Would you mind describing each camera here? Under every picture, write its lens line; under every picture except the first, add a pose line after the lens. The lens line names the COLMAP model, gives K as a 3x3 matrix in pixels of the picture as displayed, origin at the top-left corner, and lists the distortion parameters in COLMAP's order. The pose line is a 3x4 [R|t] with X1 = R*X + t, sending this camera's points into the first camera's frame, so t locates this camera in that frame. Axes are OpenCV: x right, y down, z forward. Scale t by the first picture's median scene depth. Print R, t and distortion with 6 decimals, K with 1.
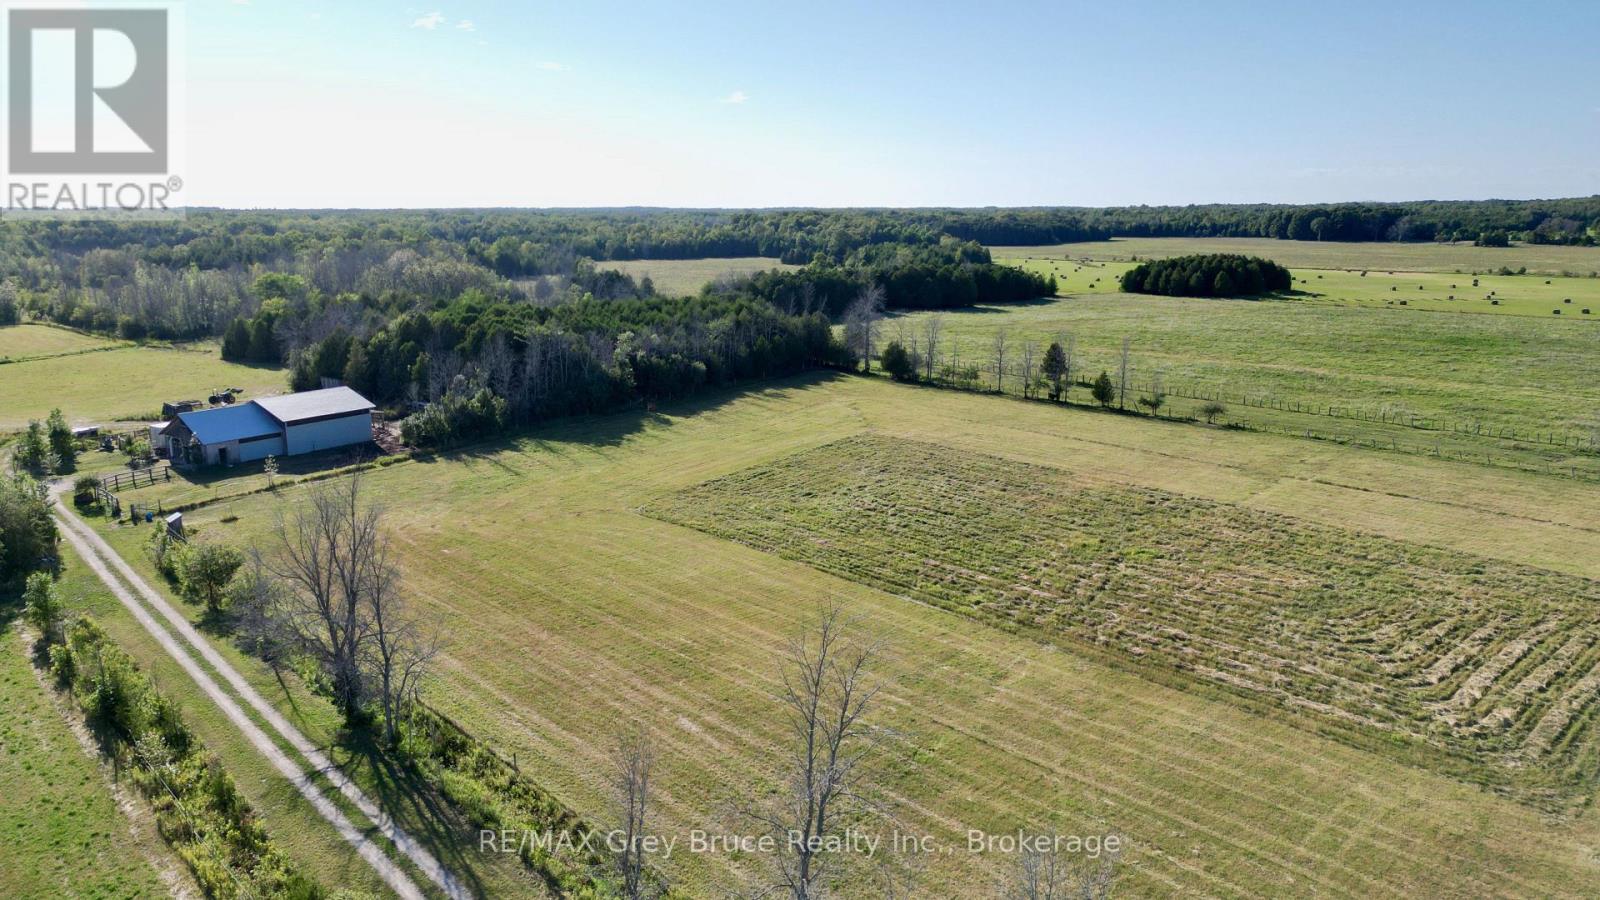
lens RADIAL K [[1121.3, 0, 800.0], [0, 1121.3, 450.0], [0, 0, 1]] dist [0.060849, -0.050244]
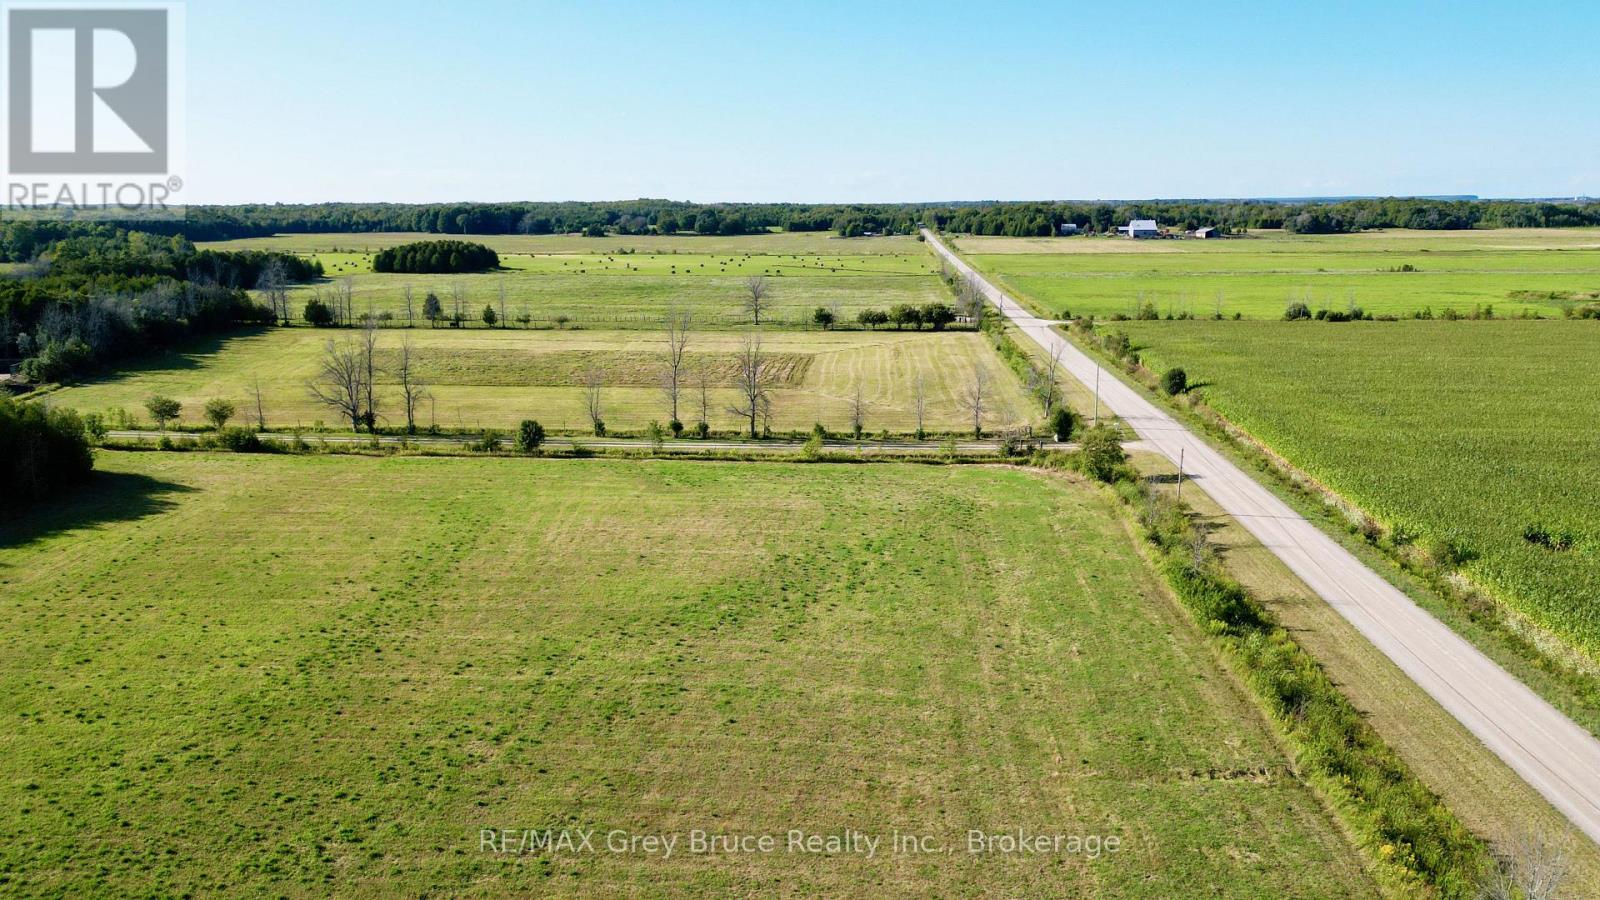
lens RADIAL K [[1121.3, 0, 800.0], [0, 1121.3, 450.0], [0, 0, 1]] dist [0.060849, -0.050244]
pose [[0.732574, -0.145163, 0.665029, -0.289641], [0.144728, 0.987874, 0.056206, 0.062795], [-0.665124, 0.055073, 0.744699, -0.271853]]
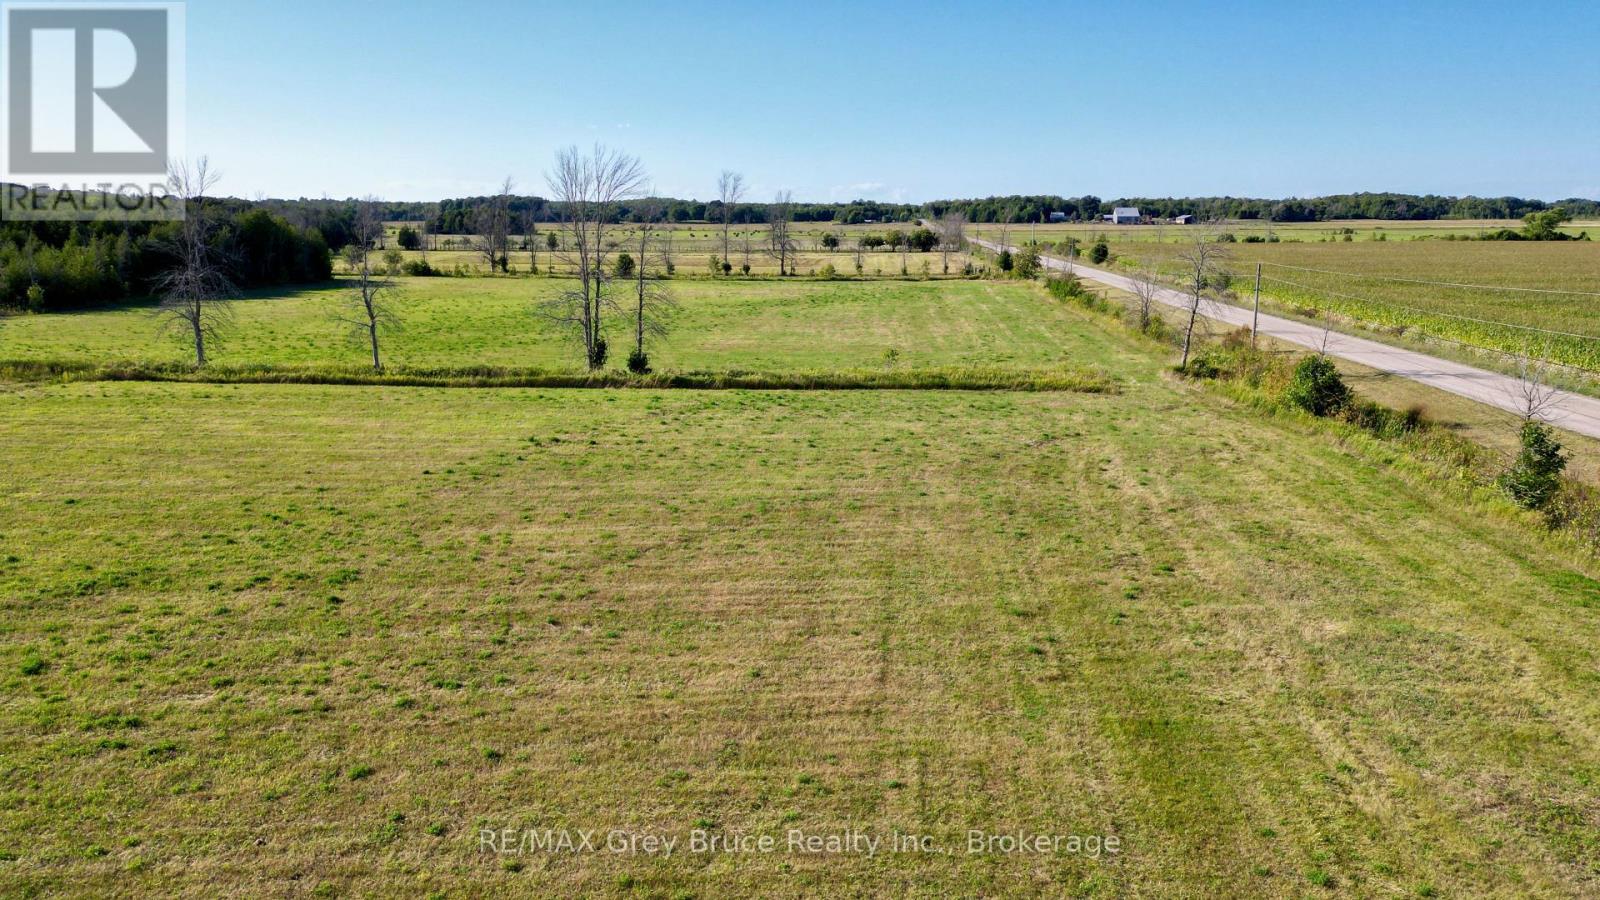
lens RADIAL K [[1121.3, 0, 800.0], [0, 1121.3, 450.0], [0, 0, 1]] dist [0.060849, -0.050244]
pose [[0.733102, -0.136544, 0.666271, -0.434477], [0.142054, 0.988774, 0.046335, 0.156214], [-0.665118, 0.060678, 0.744269, -0.396493]]
